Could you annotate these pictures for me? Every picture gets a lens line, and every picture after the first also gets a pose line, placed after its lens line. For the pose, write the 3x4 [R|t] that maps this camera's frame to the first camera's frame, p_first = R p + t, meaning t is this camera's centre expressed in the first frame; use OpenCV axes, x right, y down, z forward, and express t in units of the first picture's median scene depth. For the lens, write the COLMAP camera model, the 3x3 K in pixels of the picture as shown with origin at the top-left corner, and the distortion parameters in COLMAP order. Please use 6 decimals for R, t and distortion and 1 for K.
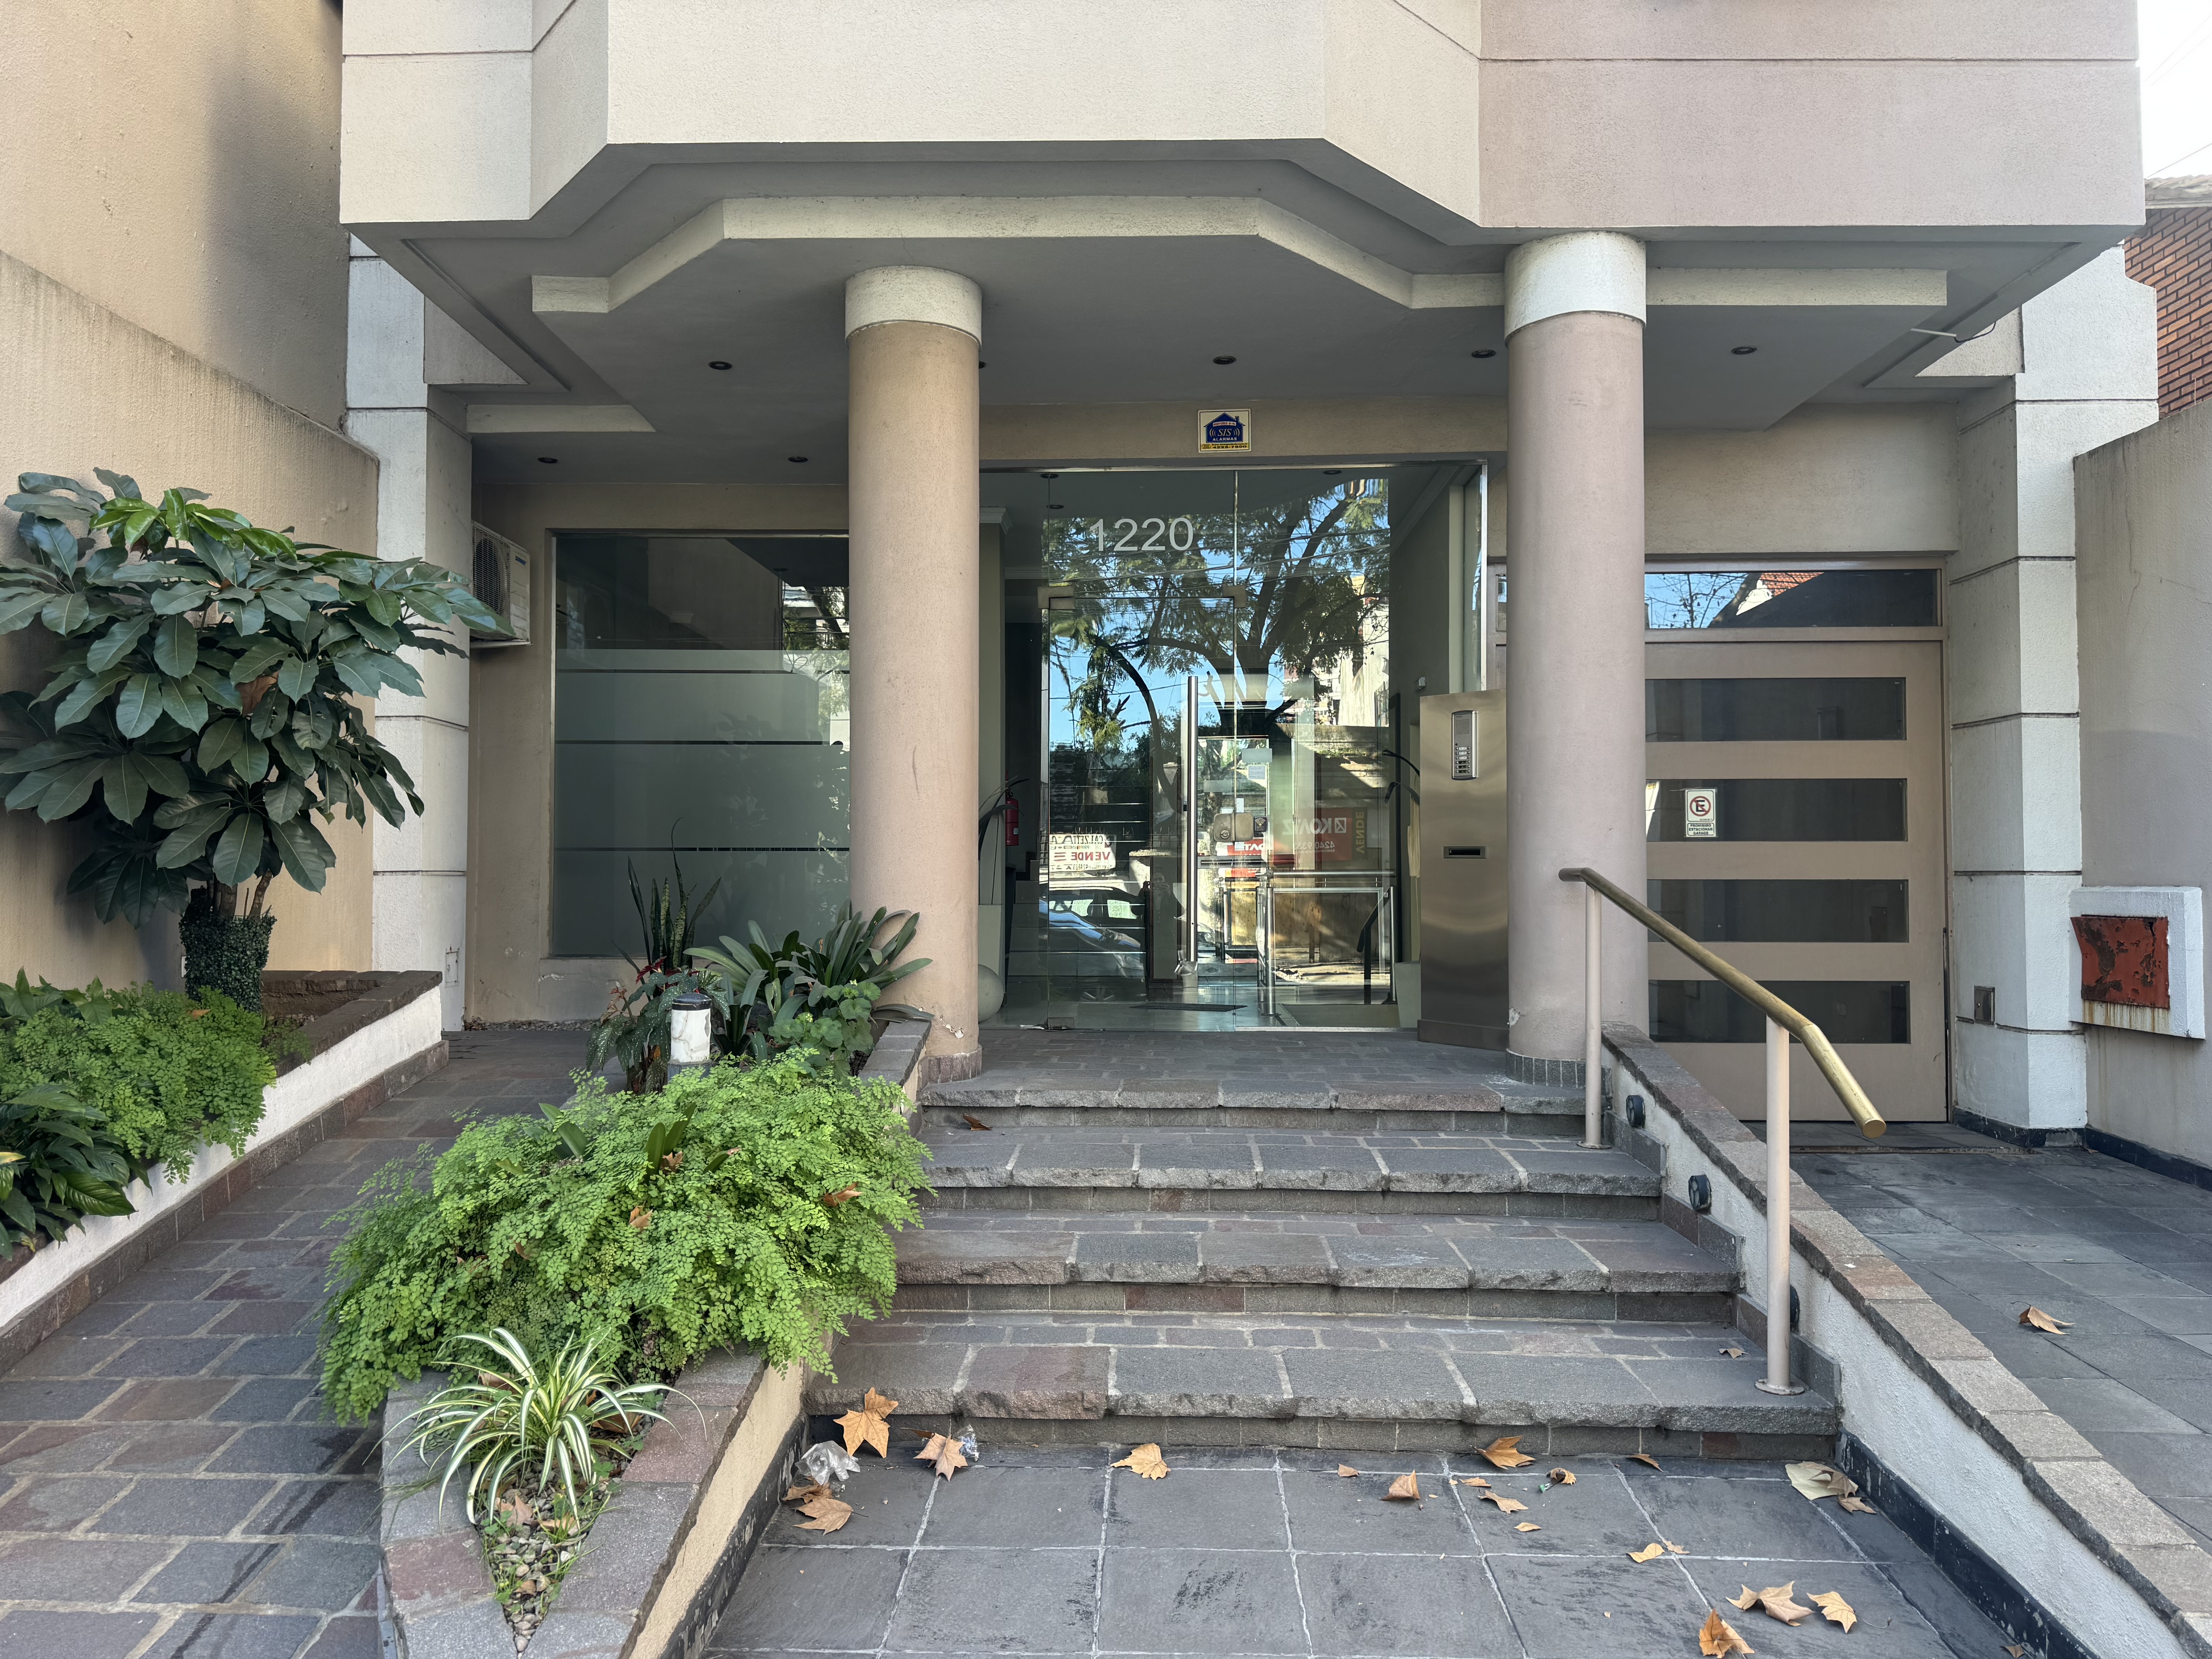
lens RADIAL K [[1542.2, 0, 1101.9], [0, 1542.2, 838.2], [0, 0, 1]] dist [0.019929, -0.016239]
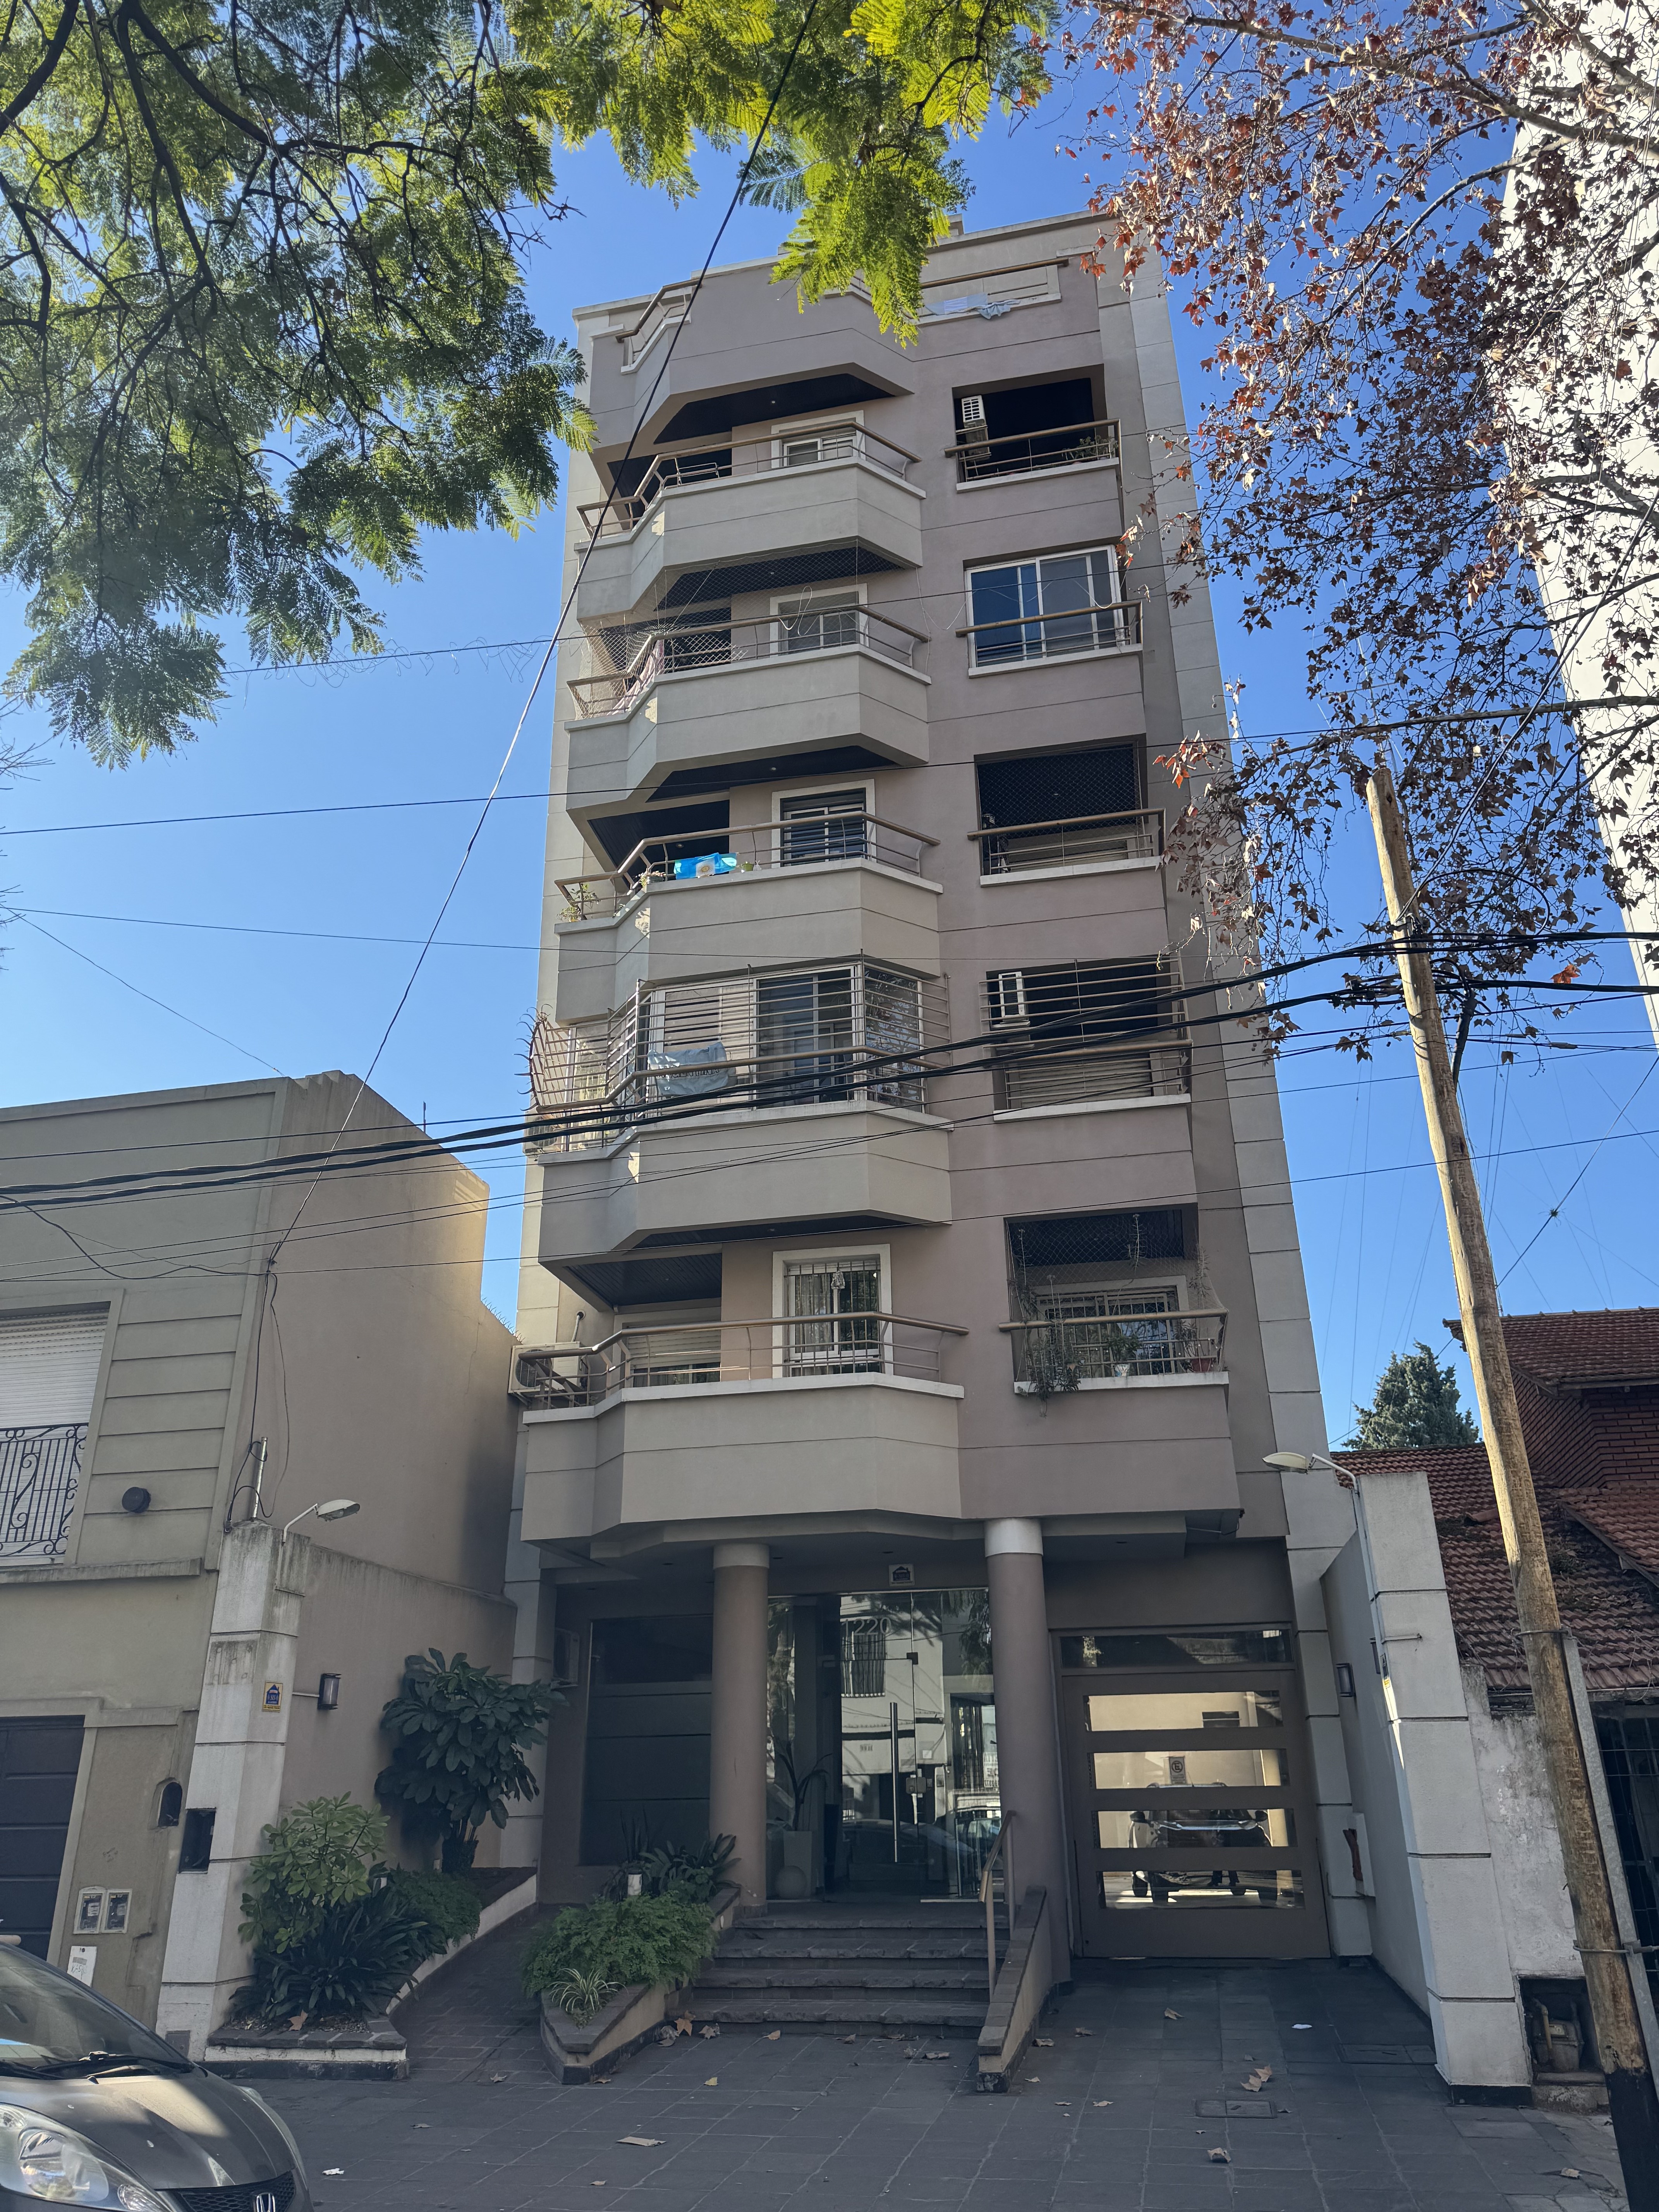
lens RADIAL K [[1542.2, 0, 846.8], [0, 1542.2, 1103.9], [0, 0, 1]] dist [0.019929, -0.016239]
pose [[0.984619, -0.087685, -0.151117, 0.579706], [0.022451, 0.921268, -0.388280, -0.067839], [0.173266, 0.378915, 0.909067, -1.775354]]
